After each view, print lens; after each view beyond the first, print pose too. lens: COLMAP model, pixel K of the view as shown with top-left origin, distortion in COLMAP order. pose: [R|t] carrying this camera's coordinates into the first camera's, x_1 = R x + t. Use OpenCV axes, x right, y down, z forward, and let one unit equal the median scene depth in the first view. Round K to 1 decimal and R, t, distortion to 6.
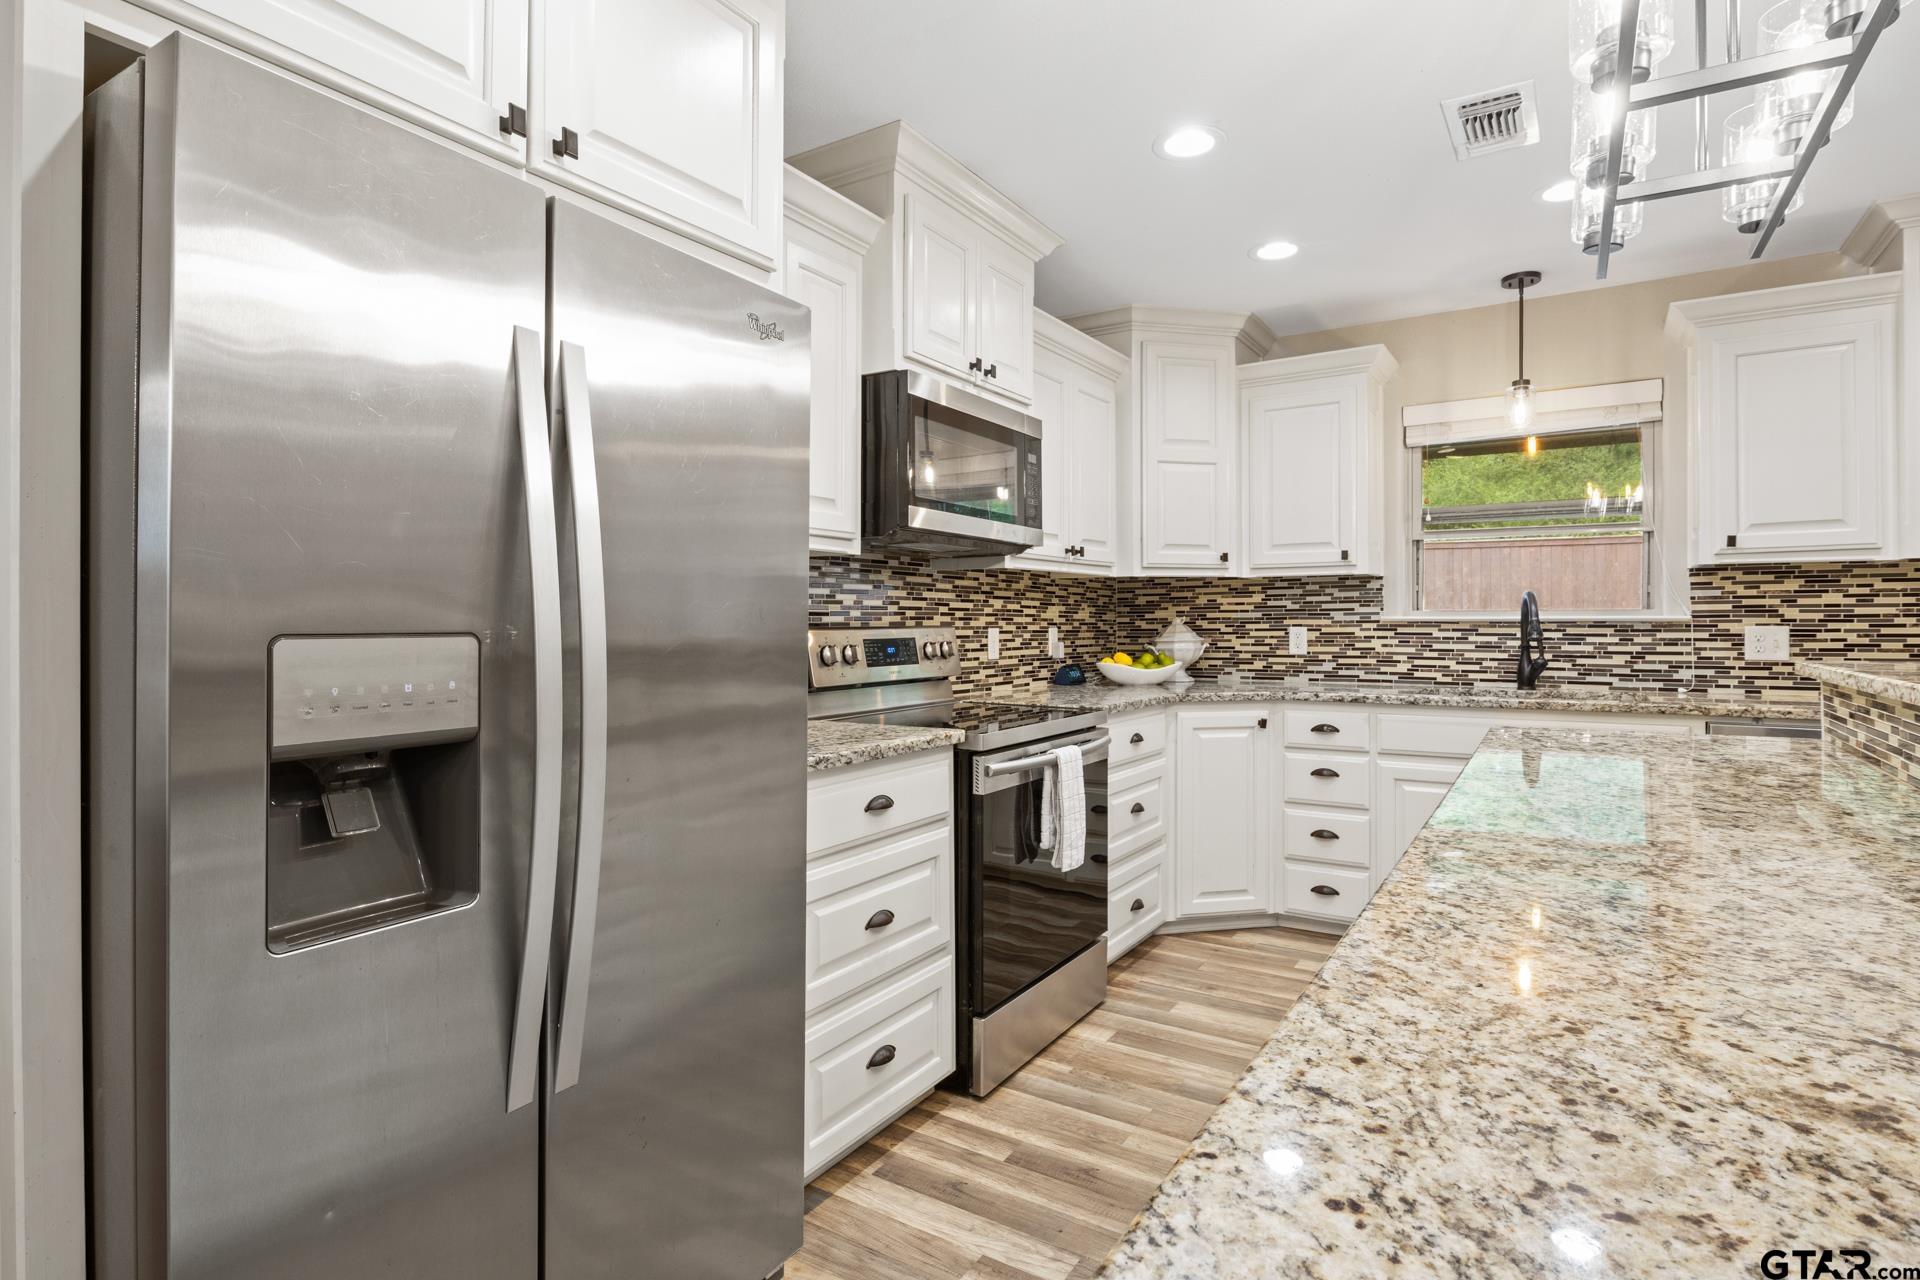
lens RADIAL K [[973.3, 0, 955.2], [0, 973.3, 621.5], [0, 0, 1]] dist [-0.006945, -0.001155]
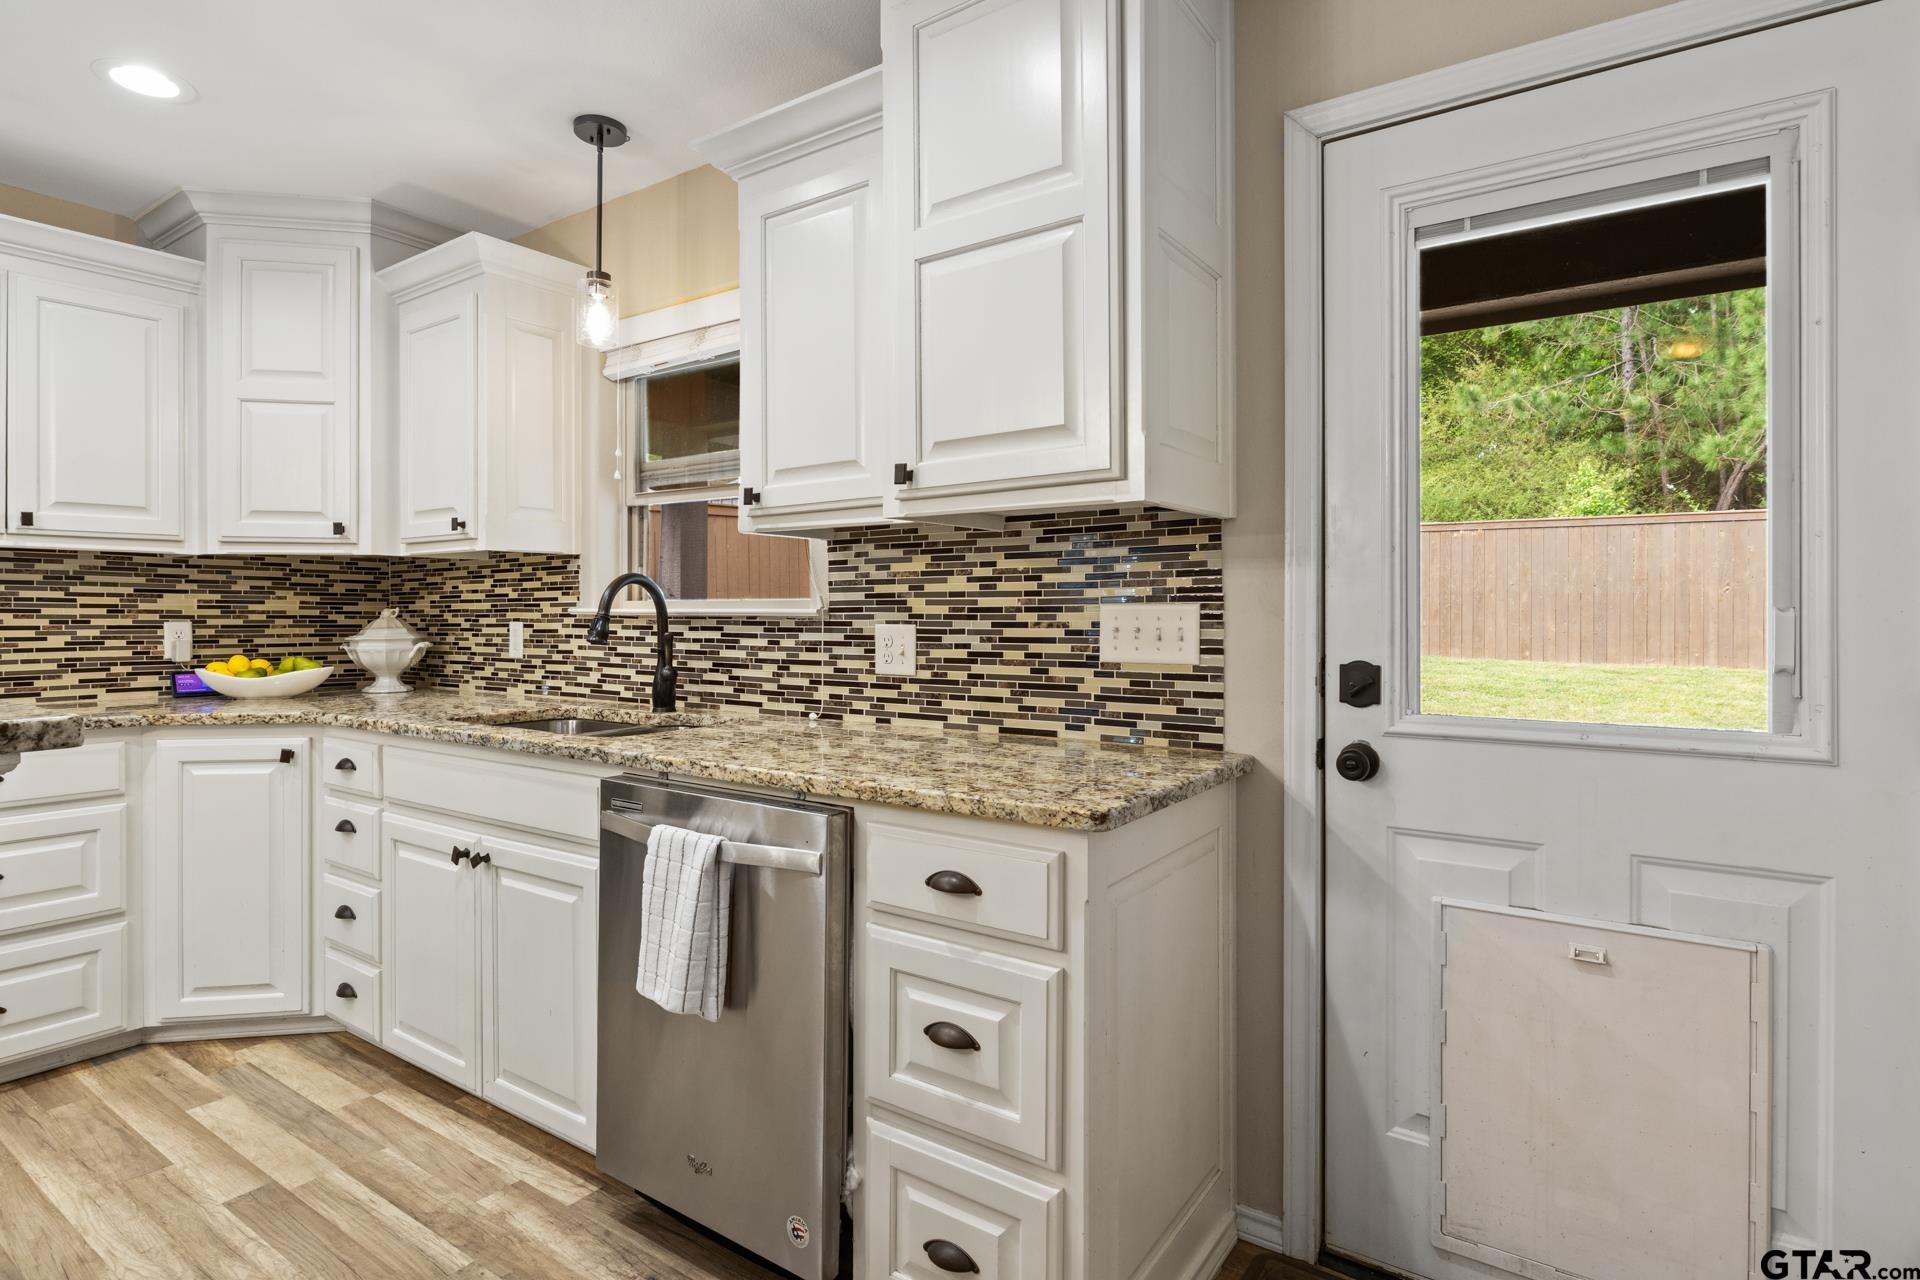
lens RADIAL K [[973.3, 0, 955.4], [0, 973.3, 613.7], [0, 0, 1]] dist [-0.006945, -0.001155]
pose [[0.999520, 0.003360, -0.030796, 0.835818], [-0.003311, 0.999993, 0.001653, -0.003789], [0.030801, -0.001550, 0.999524, 0.292812]]
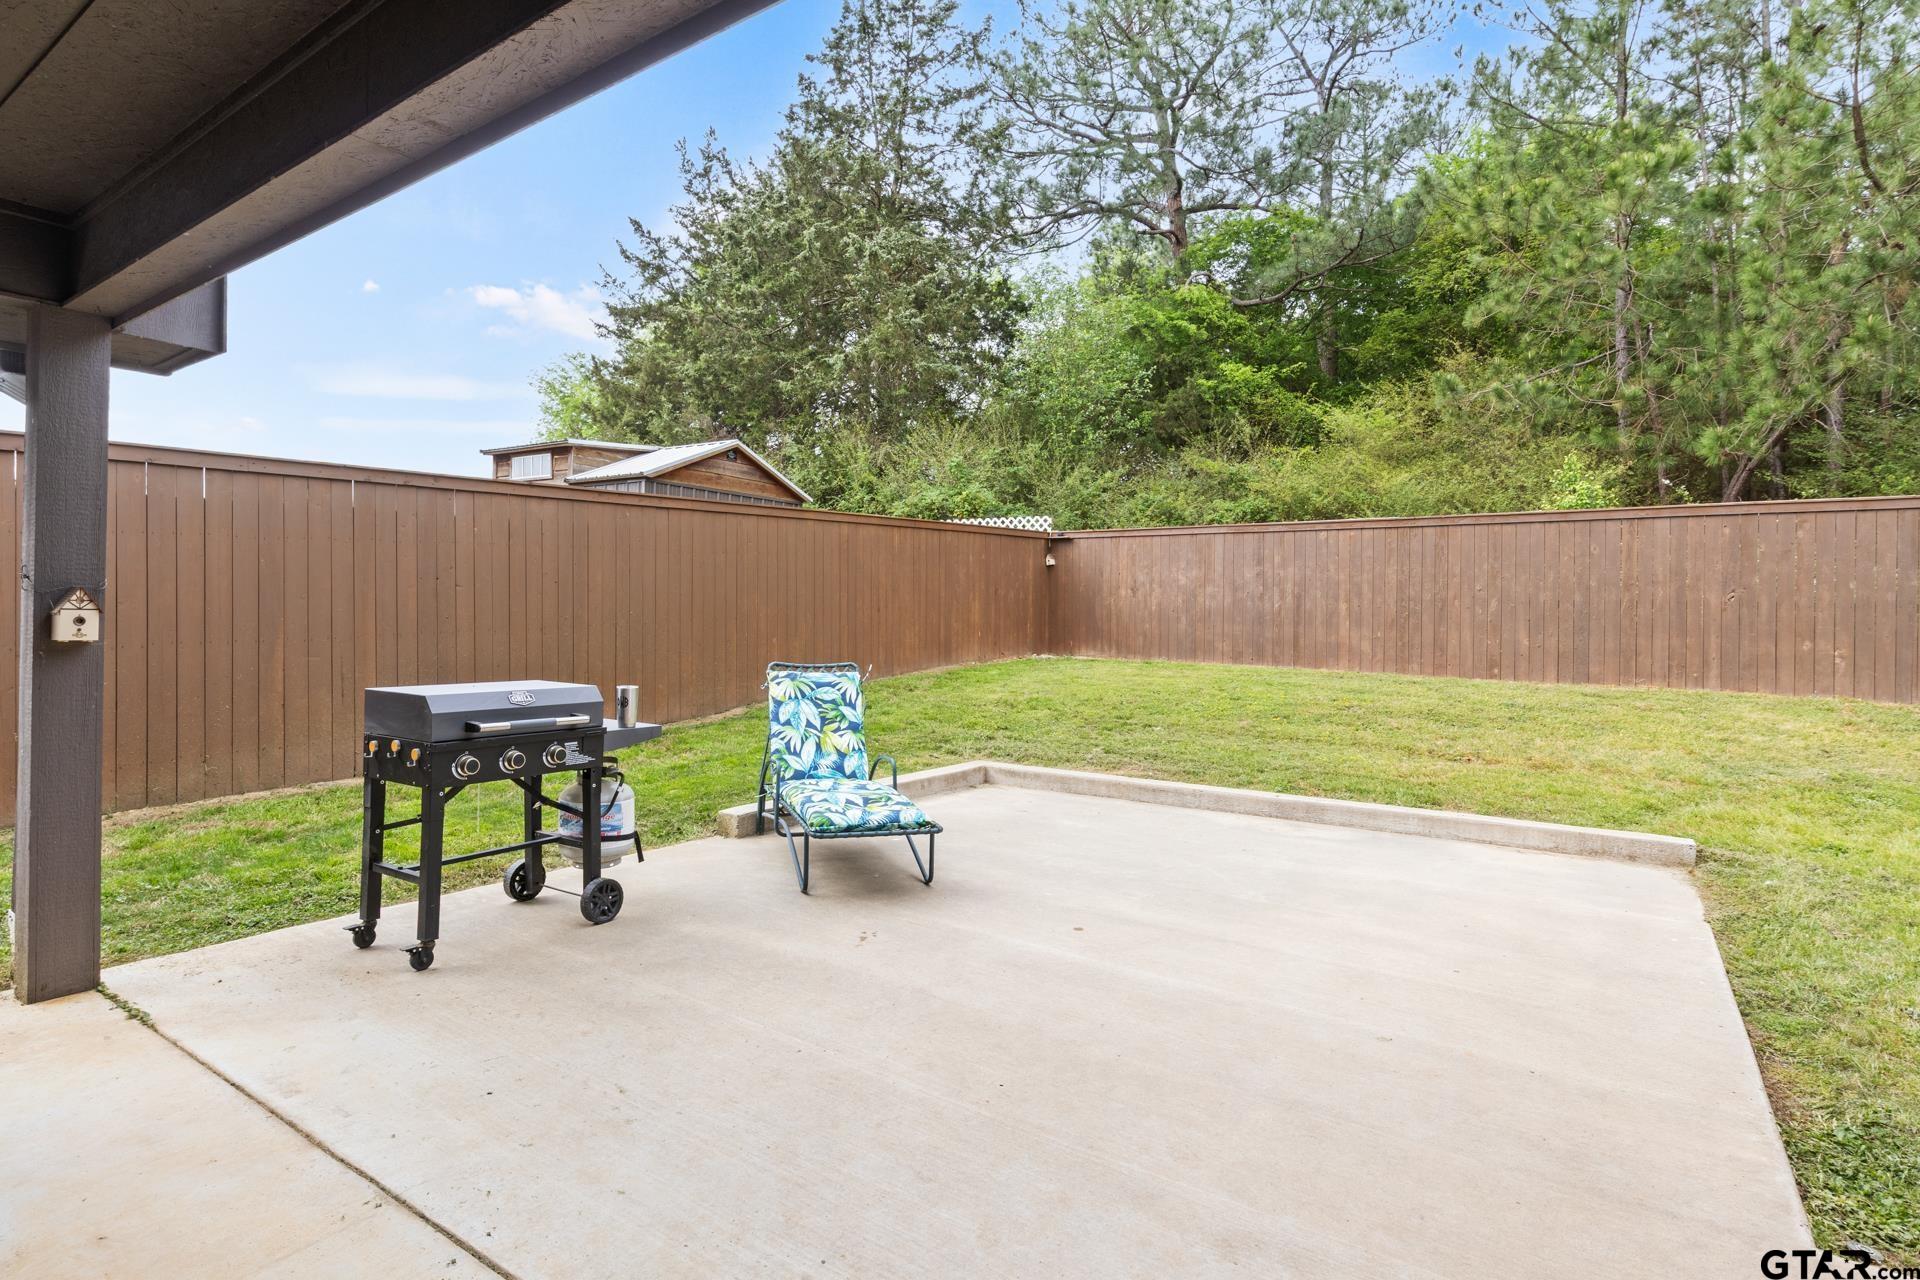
lens RADIAL K [[973.3, 0, 945.7], [0, 973.3, 614.3], [0, 0, 1]] dist [-0.006945, -0.001155]
pose [[0.999257, 0.010740, -0.037010, 1.196313], [-0.010890, 0.999933, -0.003861, -0.006416], [0.036966, 0.004261, 0.999307, 0.791092]]
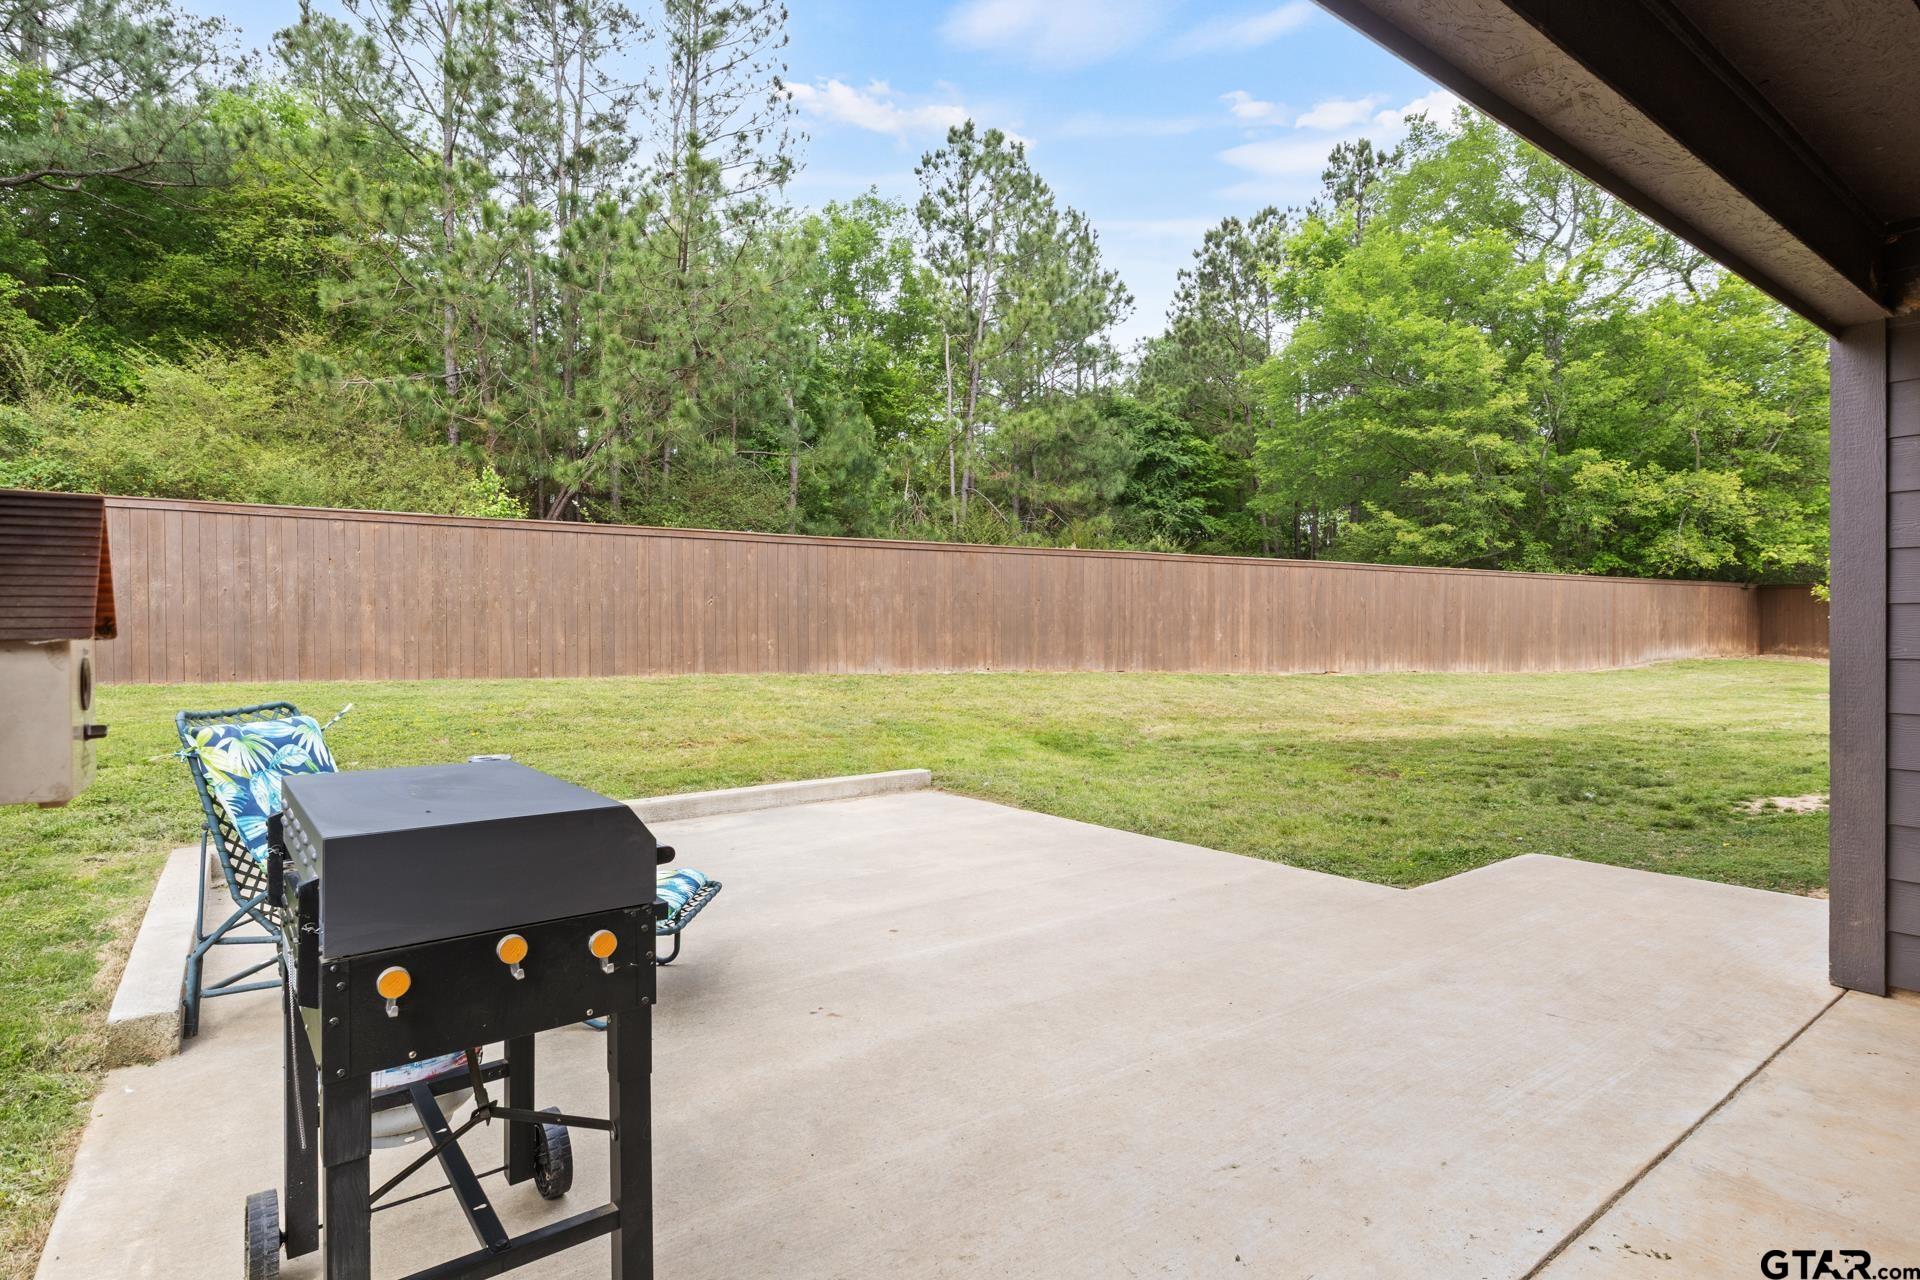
lens RADIAL K [[973.3, 0, 968.2], [0, 973.3, 629.0], [0, 0, 1]] dist [-0.006945, -0.001155]
pose [[0.352802, -0.006762, 0.935674, 0.338532], [0.004994, 0.999973, 0.005344, -0.004532], [-0.935685, 0.002788, 0.352826, 1.406076]]
